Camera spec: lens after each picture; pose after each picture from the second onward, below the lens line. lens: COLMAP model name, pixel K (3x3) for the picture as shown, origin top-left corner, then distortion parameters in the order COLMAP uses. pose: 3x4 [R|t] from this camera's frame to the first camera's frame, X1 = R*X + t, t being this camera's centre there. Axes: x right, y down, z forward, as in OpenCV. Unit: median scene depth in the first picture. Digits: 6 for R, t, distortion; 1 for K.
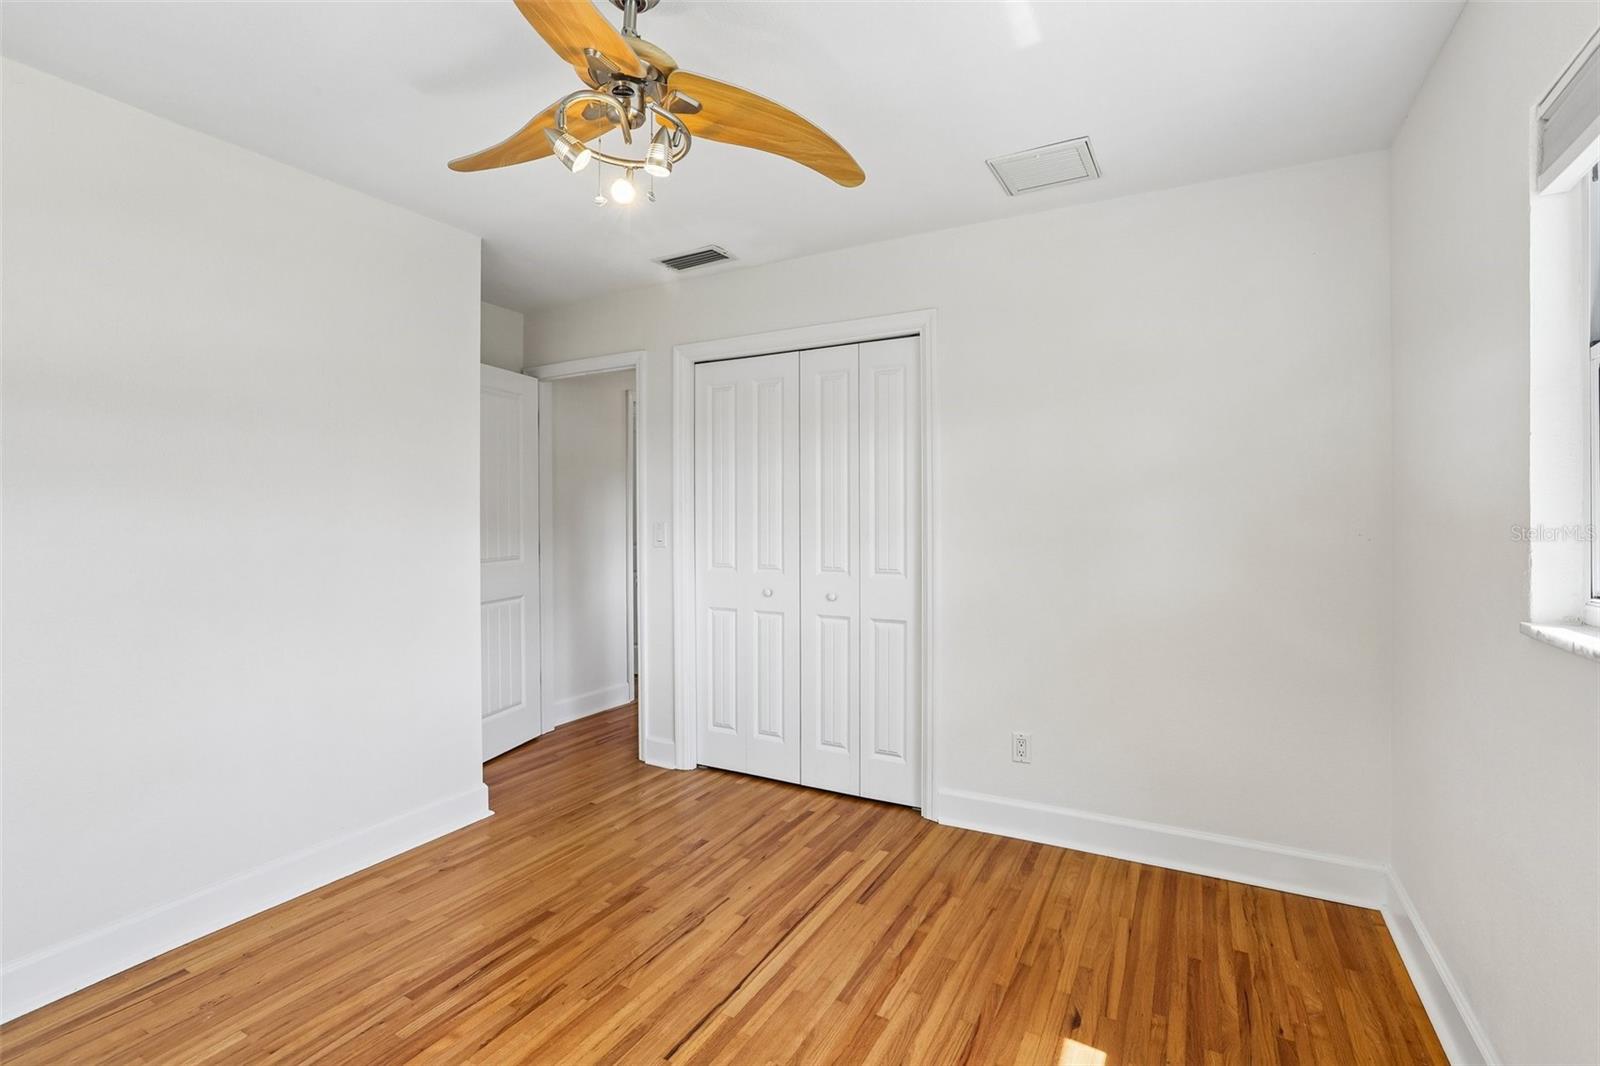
lens RADIAL K [[720.7, 0, 802.8], [0, 720.7, 522.0], [0, 0, 1]] dist [-0.021081, 0.002515]
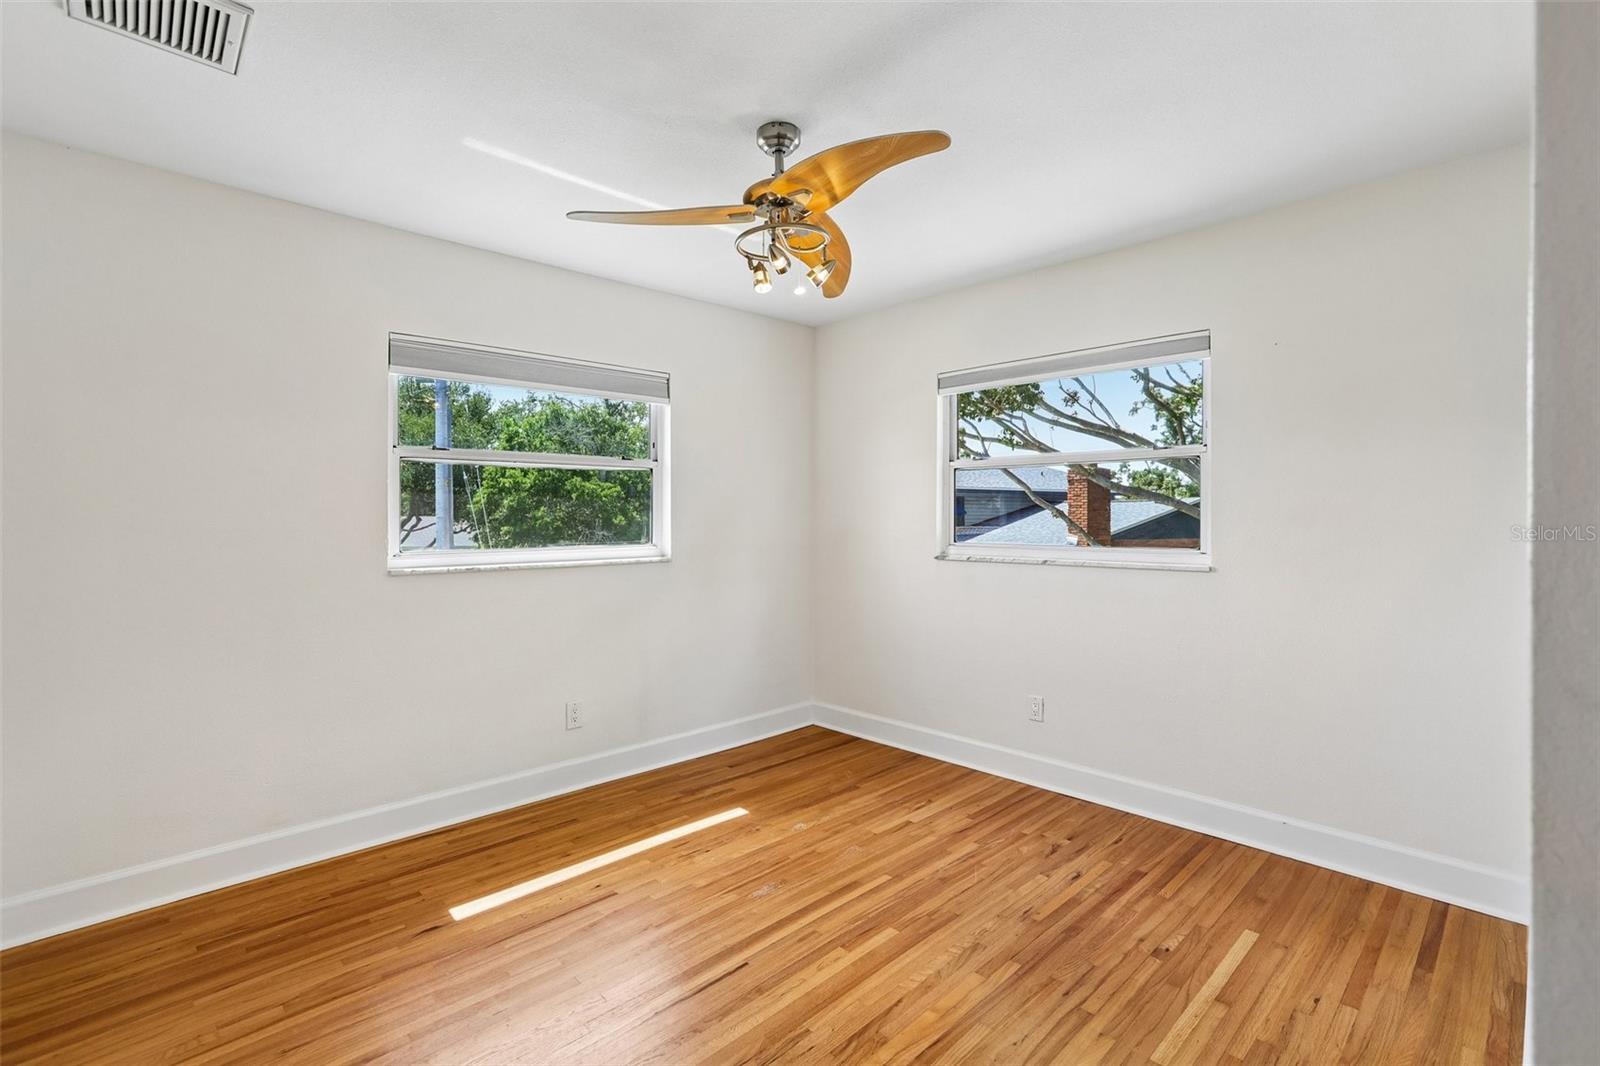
lens RADIAL K [[720.7, 0, 798.5], [0, 720.7, 530.6], [0, 0, 1]] dist [-0.021081, 0.002515]
pose [[-0.951825, -0.003592, 0.306620, -0.581793], [0.002448, 0.999811, 0.019312, -0.014349], [-0.306631, 0.019132, -0.951636, 1.907715]]
